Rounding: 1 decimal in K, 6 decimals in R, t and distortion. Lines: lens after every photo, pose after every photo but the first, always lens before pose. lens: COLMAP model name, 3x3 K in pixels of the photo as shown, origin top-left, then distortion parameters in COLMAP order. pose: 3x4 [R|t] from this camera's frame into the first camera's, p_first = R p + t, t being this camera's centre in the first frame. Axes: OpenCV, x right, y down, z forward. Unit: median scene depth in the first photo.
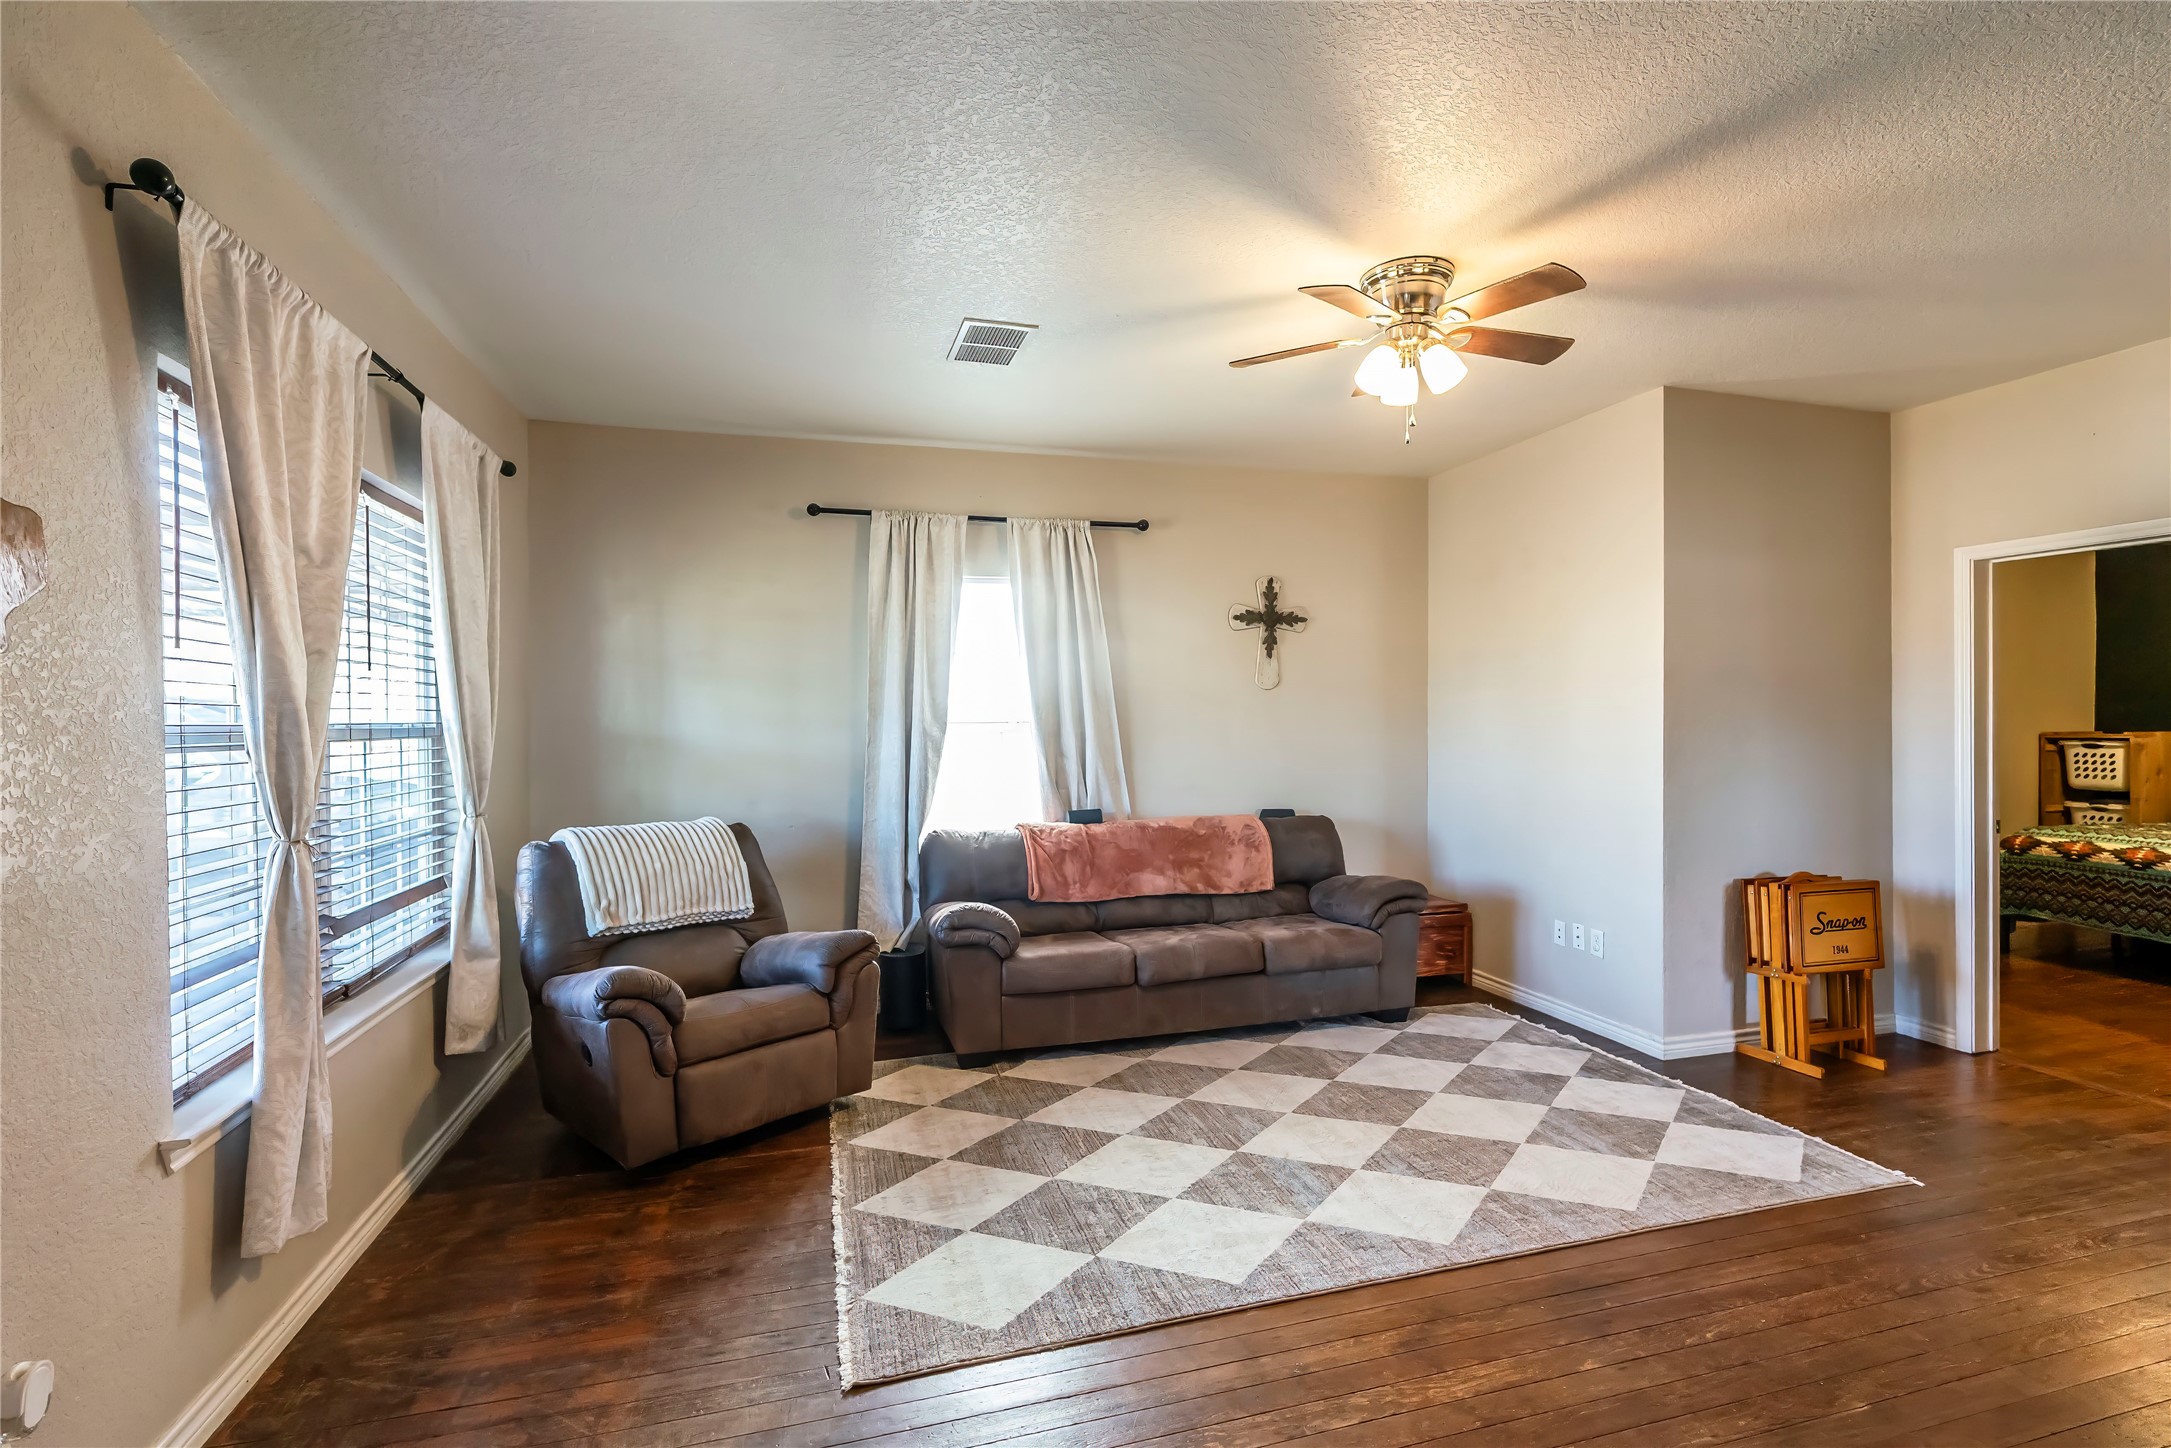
lens RADIAL K [[1002.0, 0, 1085.5], [0, 1002.0, 724.0], [0, 0, 1]] dist [-0.020697, 0.000063]
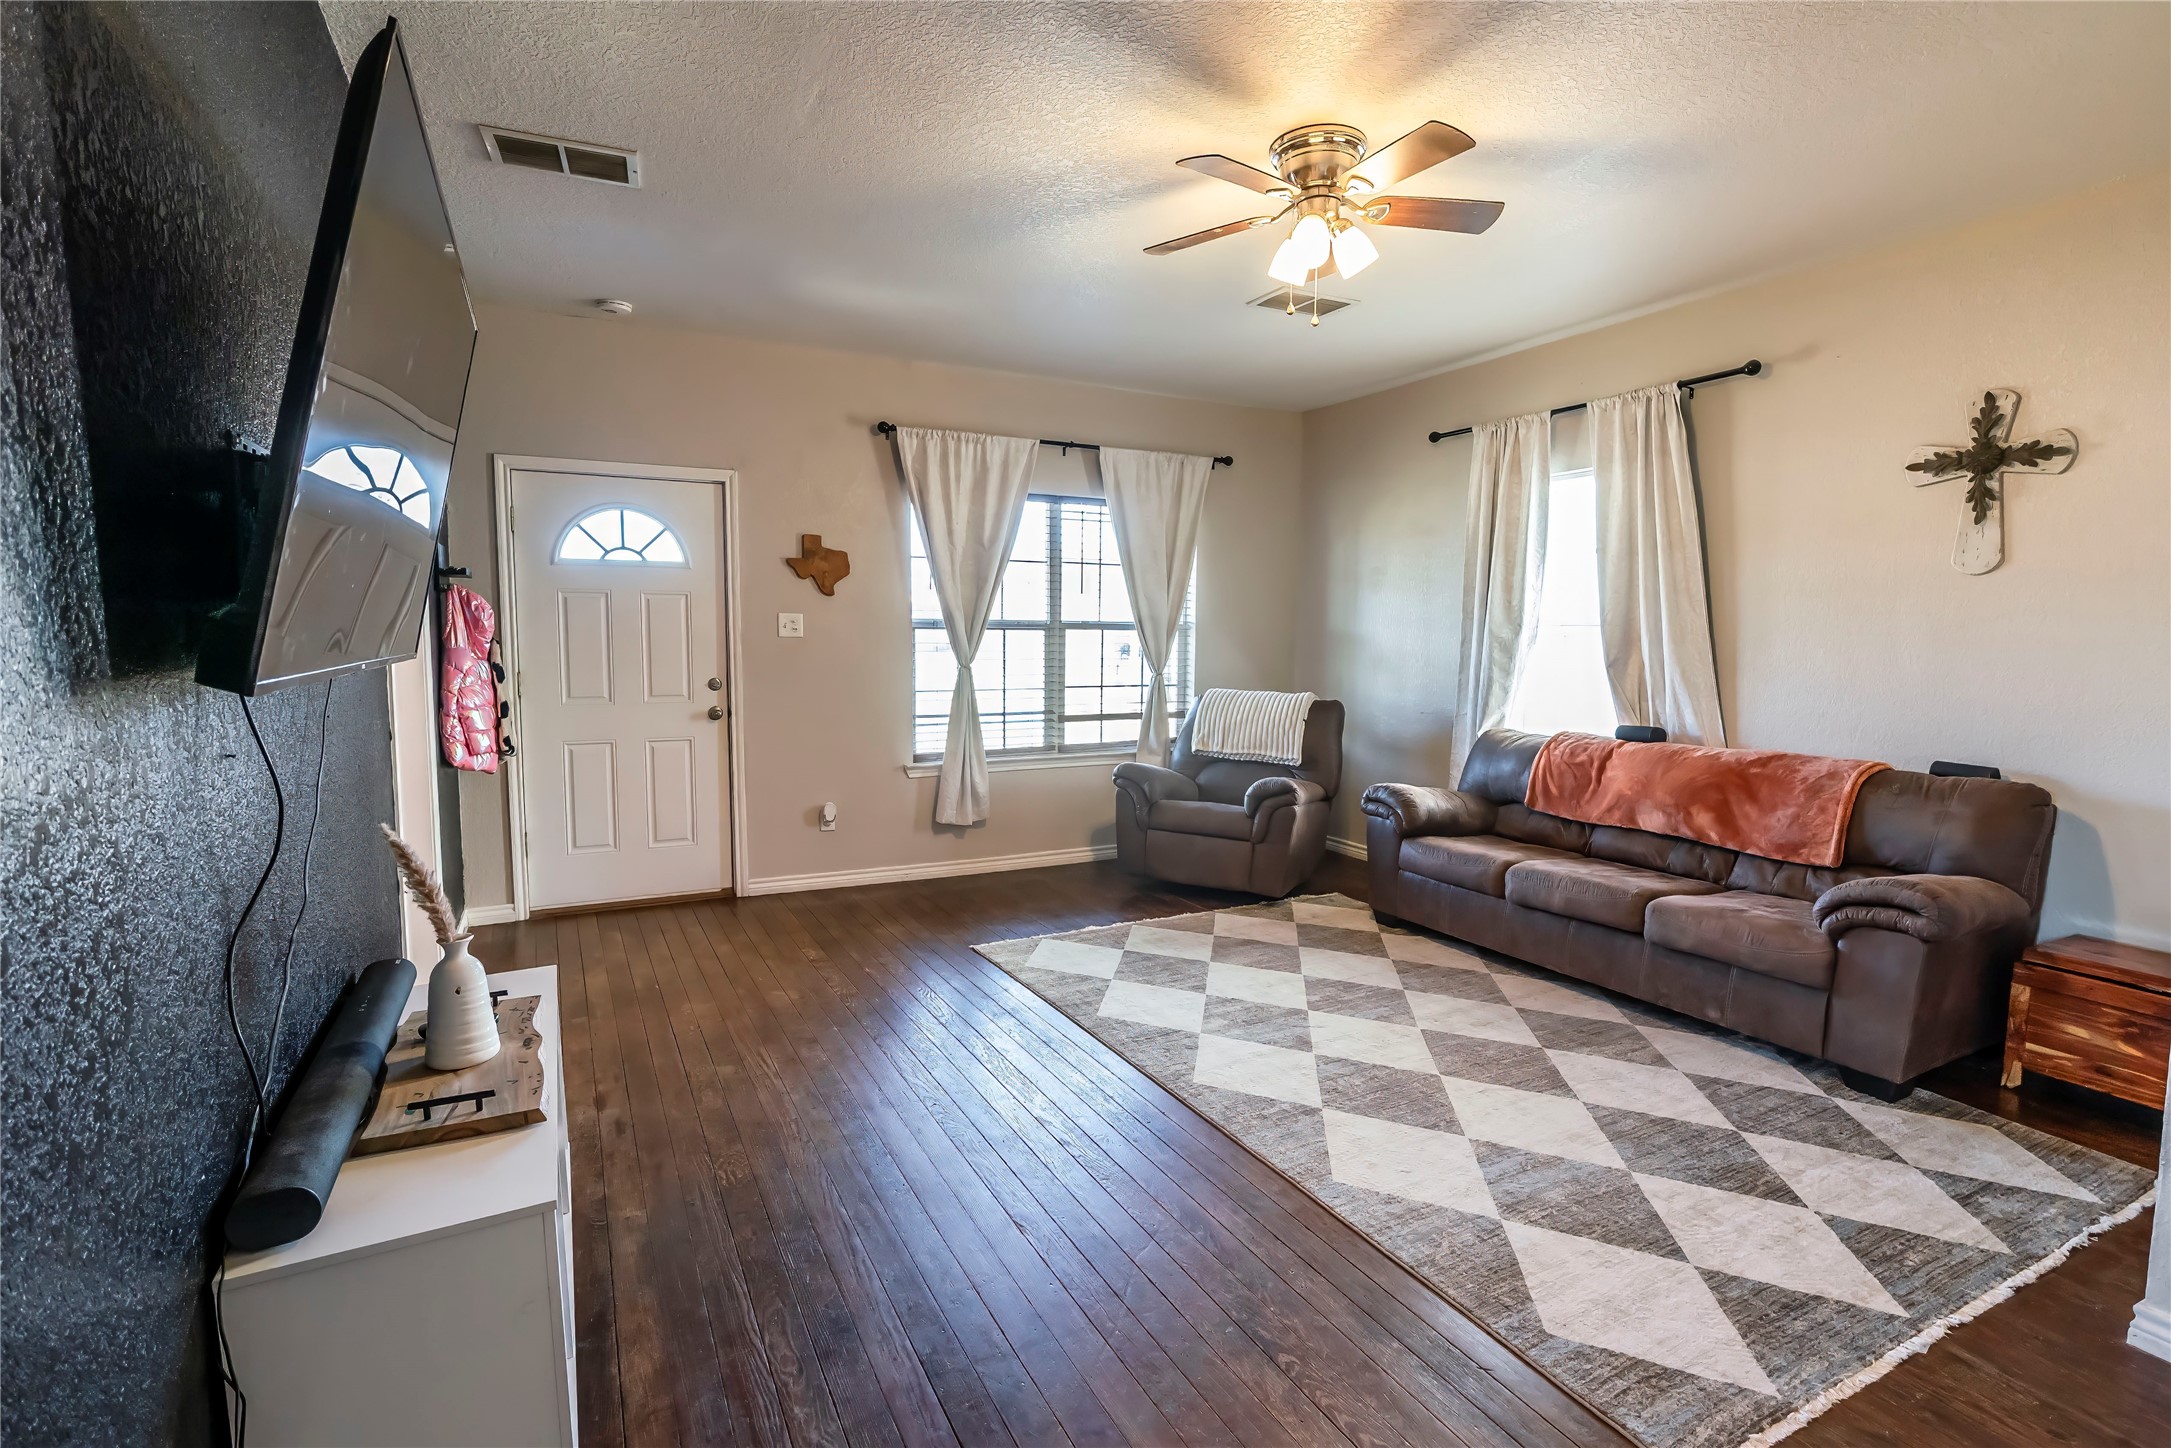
lens RADIAL K [[1035.9, 0, 1085.5], [0, 1035.9, 724.0], [0, 0, 1]] dist [0.002017, 0.000751]
pose [[0.194601, 0.094838, -0.976287, 1.002124], [-0.014135, 0.995483, 0.093885, 0.007994], [0.980781, -0.004471, 0.195062, 0.450464]]
